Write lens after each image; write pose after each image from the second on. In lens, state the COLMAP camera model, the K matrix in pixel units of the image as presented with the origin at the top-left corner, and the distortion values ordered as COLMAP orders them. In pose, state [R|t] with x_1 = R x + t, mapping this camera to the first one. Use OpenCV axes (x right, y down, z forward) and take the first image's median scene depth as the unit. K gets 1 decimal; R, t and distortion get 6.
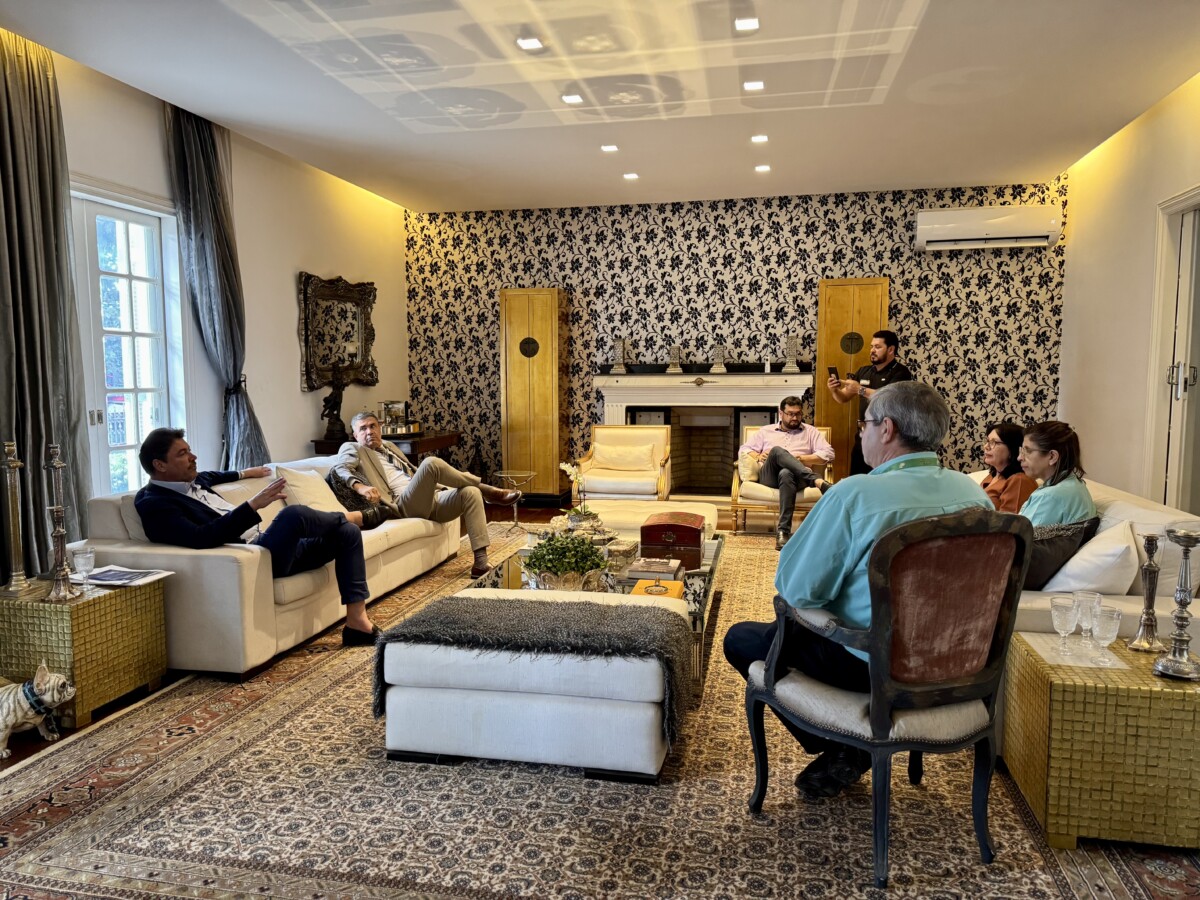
lens RADIAL K [[852.1, 0, 596.2], [0, 852.1, 503.7], [0, 0, 1]] dist [0.068097, -0.104038]
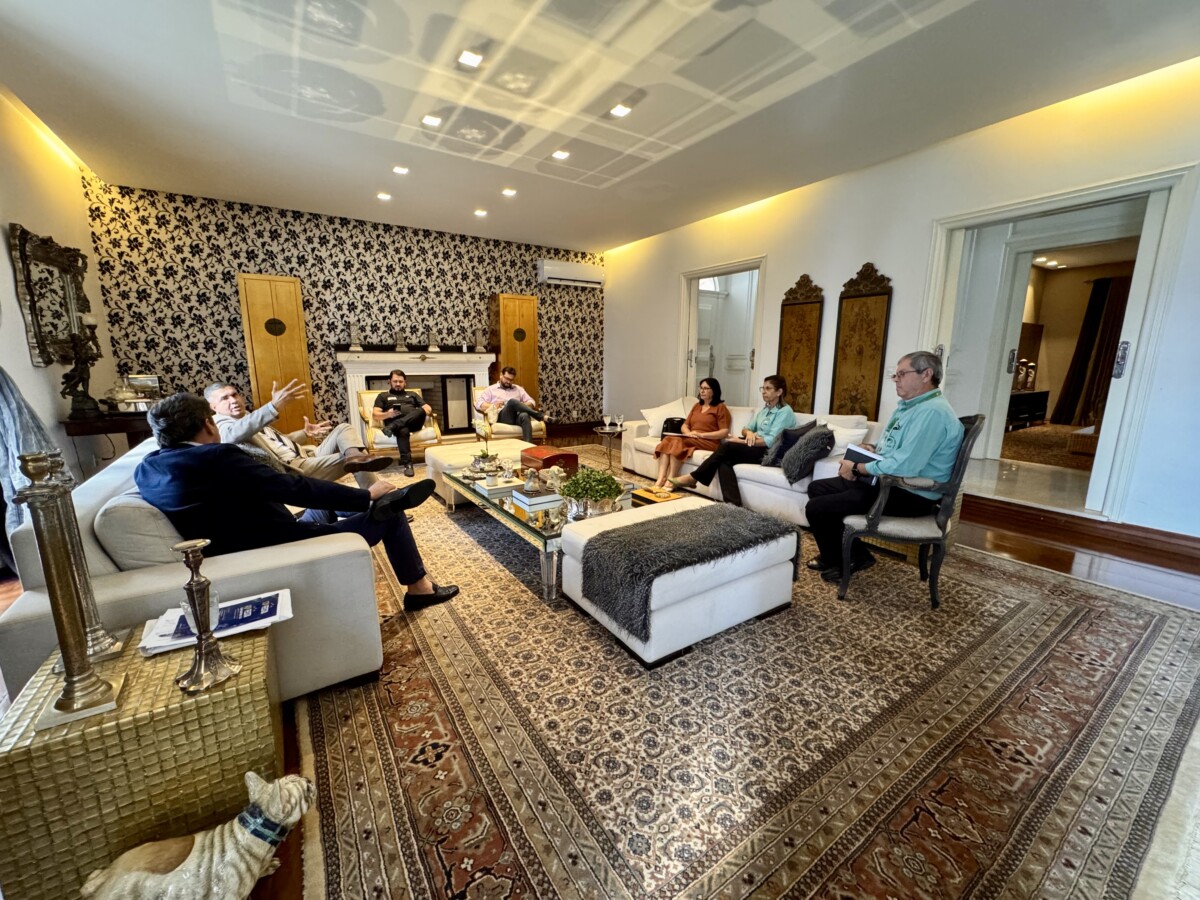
lens RADIAL K [[469.2, 0, 601.5], [0, 469.2, 474.9], [0, 0, 1]] dist [0.009071, -0.006174]
pose [[0.694749, -0.169452, 0.699006, -0.319161], [0.100034, 0.985171, 0.139399, -0.033368], [-0.712262, -0.026924, 0.701397, 0.267058]]
